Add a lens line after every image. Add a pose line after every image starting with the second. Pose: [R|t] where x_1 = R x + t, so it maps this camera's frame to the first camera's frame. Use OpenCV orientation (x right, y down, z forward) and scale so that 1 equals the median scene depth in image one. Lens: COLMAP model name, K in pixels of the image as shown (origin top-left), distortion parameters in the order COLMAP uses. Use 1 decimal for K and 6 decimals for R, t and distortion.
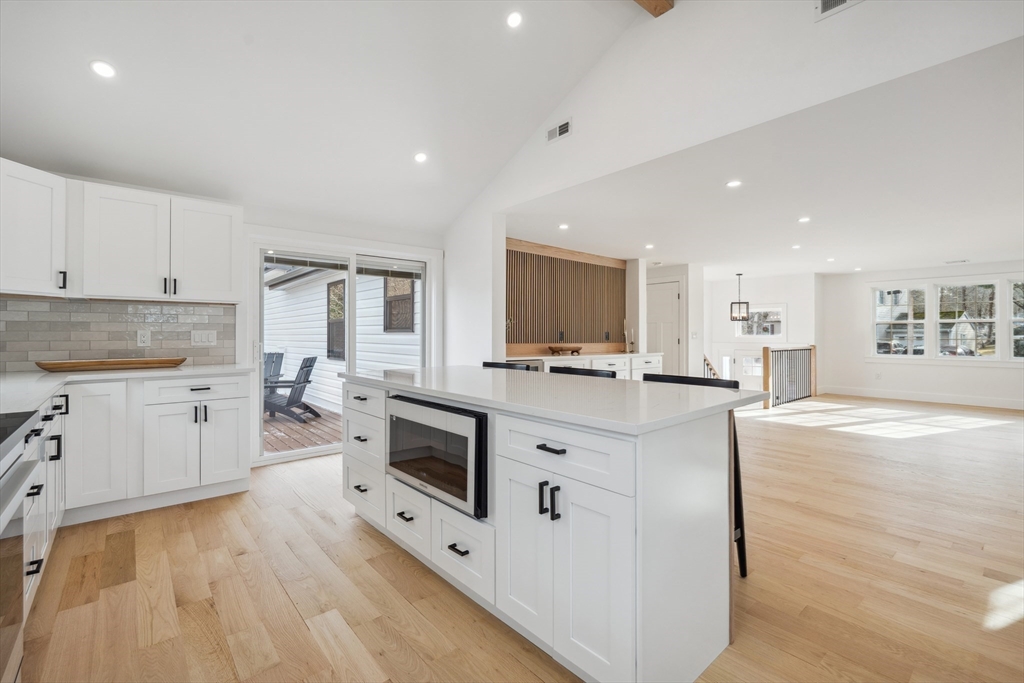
lens RADIAL K [[451.2, 0, 512.0], [0, 451.2, 341.5], [0, 0, 1]] dist [0.001599, 0.000124]
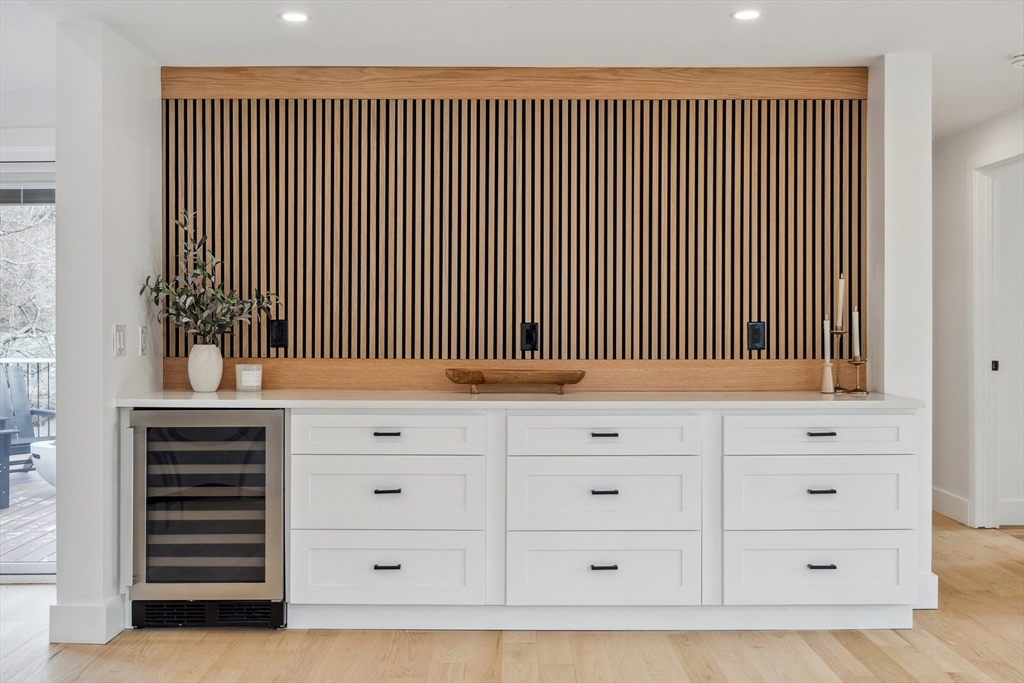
lens RADIAL K [[982.0, 0, 512.0], [0, 982.0, 341.5], [0, 0, 1]] dist [-0.009325, -0.006963]
pose [[0.758529, -0.006258, -0.651609, 0.485069], [-0.003461, 0.999901, -0.013632, 0.001029], [0.651630, 0.012595, 0.758432, 0.394939]]
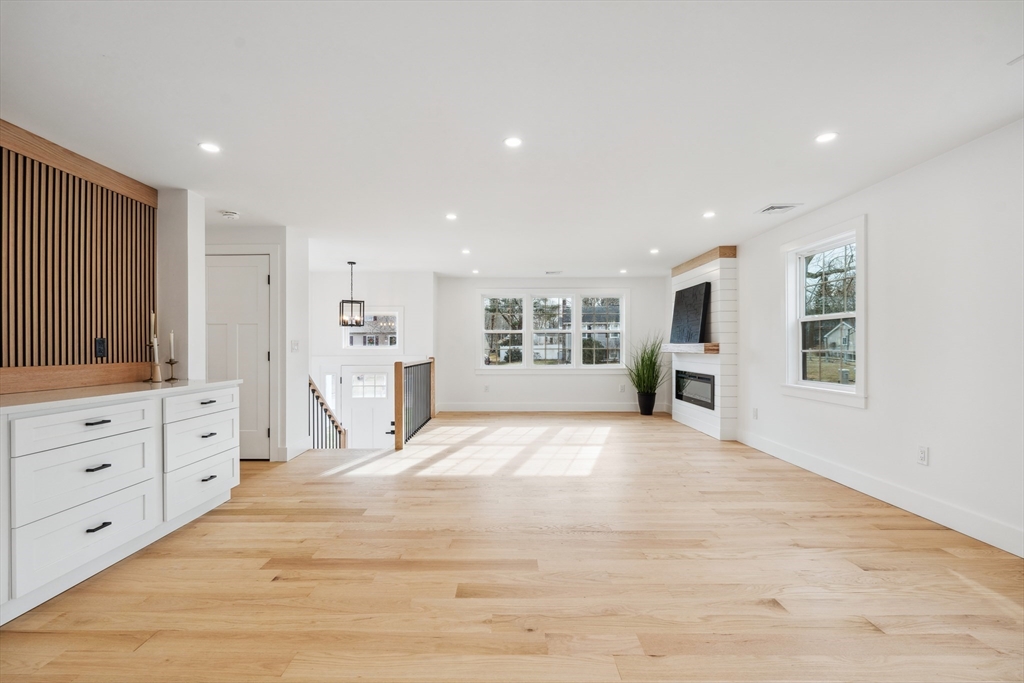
lens RADIAL K [[468.8, 0, 512.0], [0, 468.8, 341.5], [0, 0, 1]] dist [-0.002626, -0.000004]
pose [[0.651029, 0.005254, 0.759034, 0.122954], [0.014104, 0.999720, -0.019017, -0.003552], [-0.758921, 0.023087, 0.650773, 0.395225]]
